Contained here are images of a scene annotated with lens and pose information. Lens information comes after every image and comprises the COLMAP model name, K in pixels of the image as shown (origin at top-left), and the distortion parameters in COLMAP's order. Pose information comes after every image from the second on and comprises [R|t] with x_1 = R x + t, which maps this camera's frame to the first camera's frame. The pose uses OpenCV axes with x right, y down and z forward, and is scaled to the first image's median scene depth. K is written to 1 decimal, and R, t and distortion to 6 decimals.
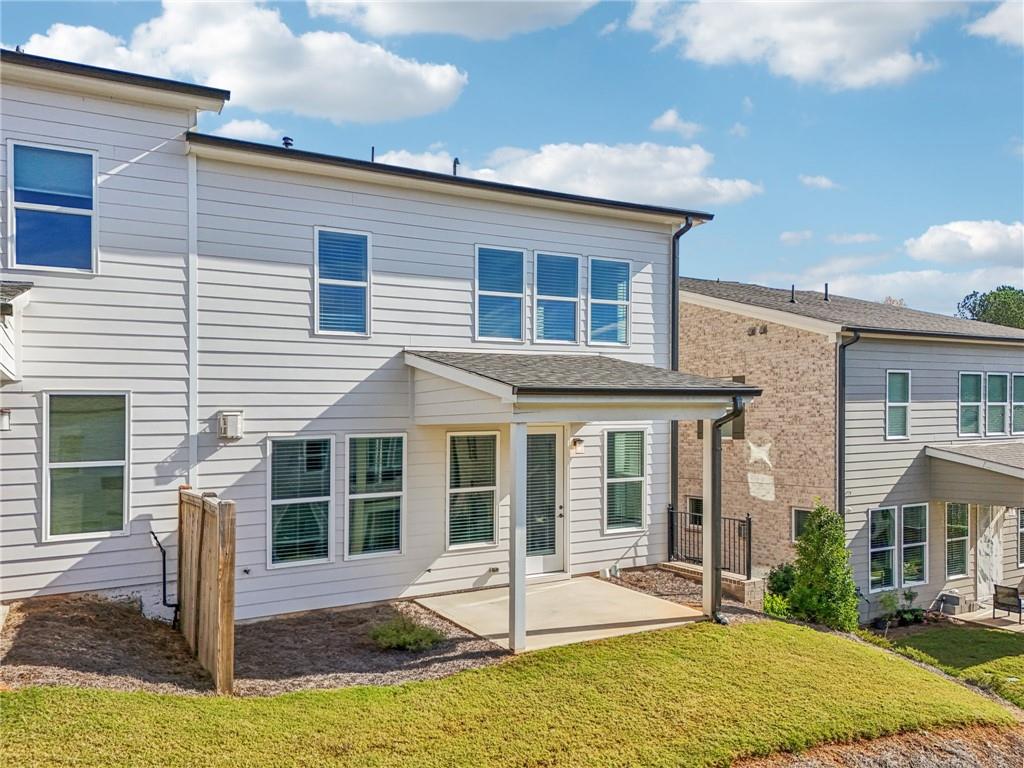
lens RADIAL K [[747.5, 0, 501.1], [0, 747.5, 390.0], [0, 0, 1]] dist [0.054817, -0.049806]
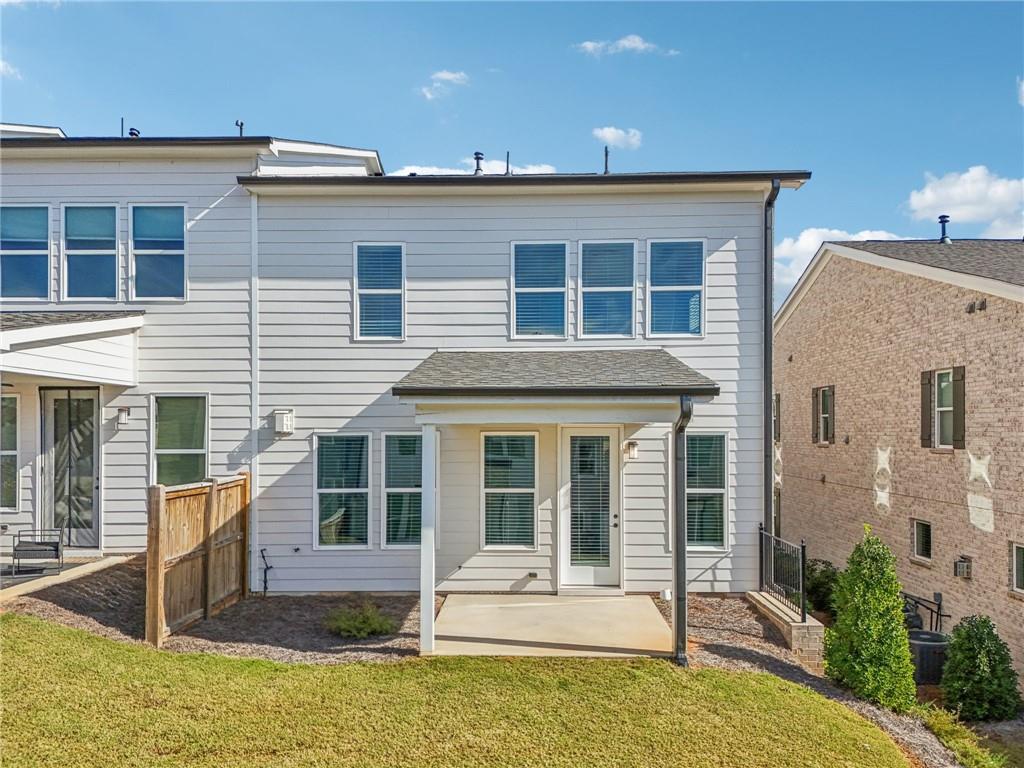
lens RADIAL K [[747.5, 0, 486.1], [0, 747.5, 384.9], [0, 0, 1]] dist [0.054817, -0.049806]
pose [[0.869679, -0.013246, -0.493439, 0.436997], [0.009691, 0.999905, -0.009762, 0.003734], [0.493522, 0.003708, 0.869725, 0.133466]]
